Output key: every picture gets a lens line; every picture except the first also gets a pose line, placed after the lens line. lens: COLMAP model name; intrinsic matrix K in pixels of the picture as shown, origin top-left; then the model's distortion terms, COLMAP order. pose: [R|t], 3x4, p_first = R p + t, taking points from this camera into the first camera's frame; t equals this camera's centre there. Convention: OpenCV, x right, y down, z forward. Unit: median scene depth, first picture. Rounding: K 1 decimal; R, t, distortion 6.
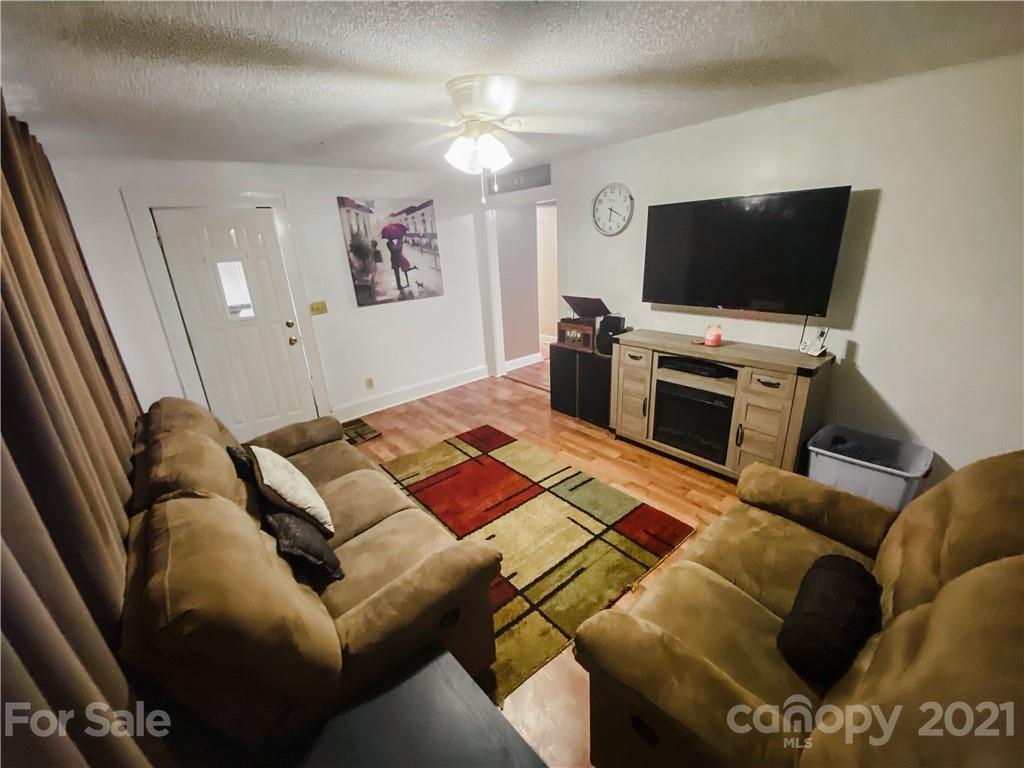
lens RADIAL K [[411.7, 0, 509.3], [0, 411.7, 387.1], [0, 0, 1]] dist [0.056698, -0.000012]
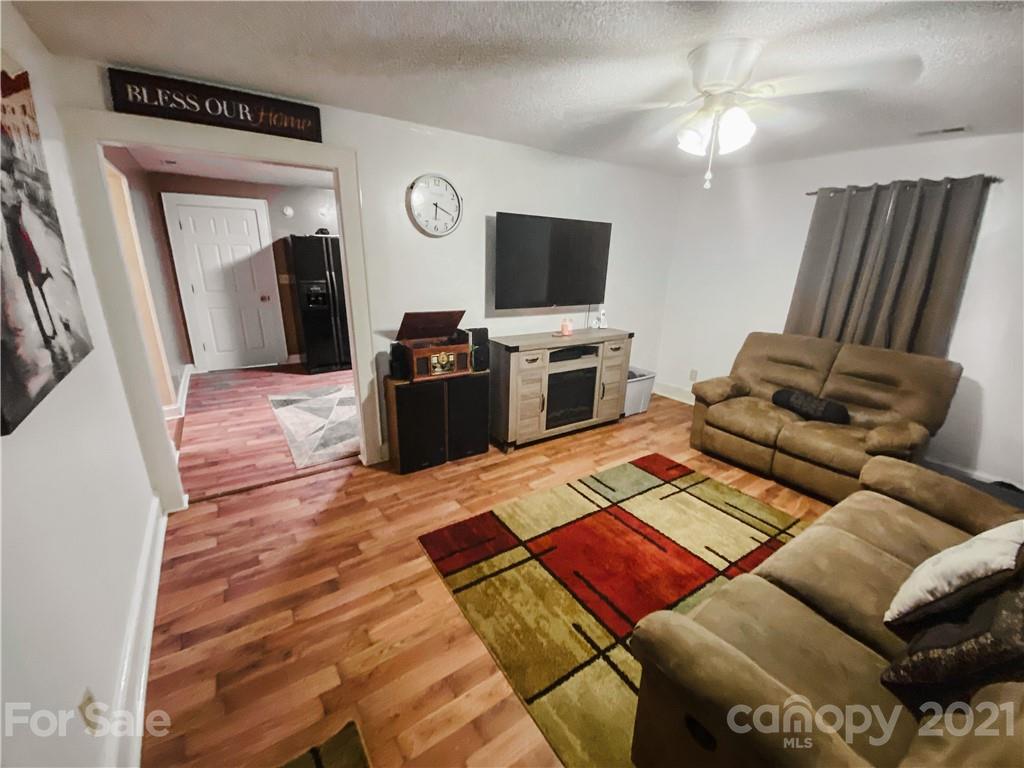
lens RADIAL K [[409.5, 0, 510.6], [0, 409.5, 385.6], [0, 0, 1]] dist [0.024950, -0.025119]
pose [[0.103369, -0.245217, 0.963942, -0.653254], [0.298944, 0.931985, 0.205029, -0.224322], [-0.948656, 0.266971, 0.169644, 0.854084]]
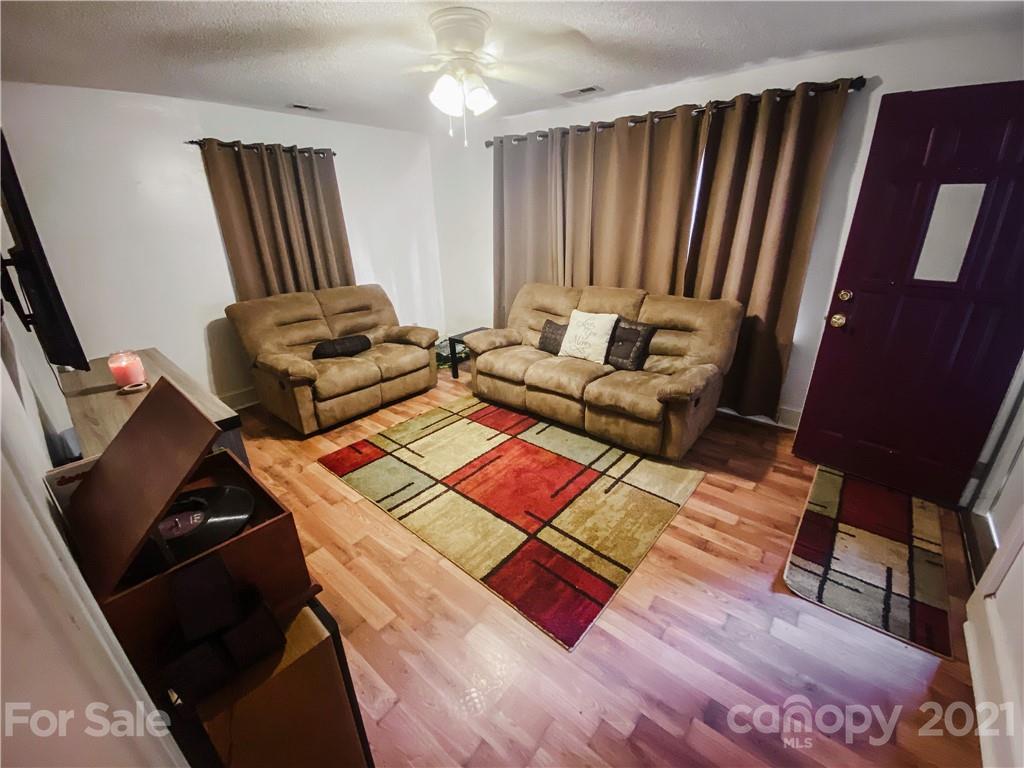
lens RADIAL K [[409.5, 0, 510.6], [0, 409.5, 385.6], [0, 0, 1]] dist [0.024950, -0.025119]
pose [[-0.983435, 0.132002, -0.124225, 0.019075], [0.017641, 0.751775, 0.659183, -0.413892], [0.180403, 0.646072, -0.741650, 1.326644]]
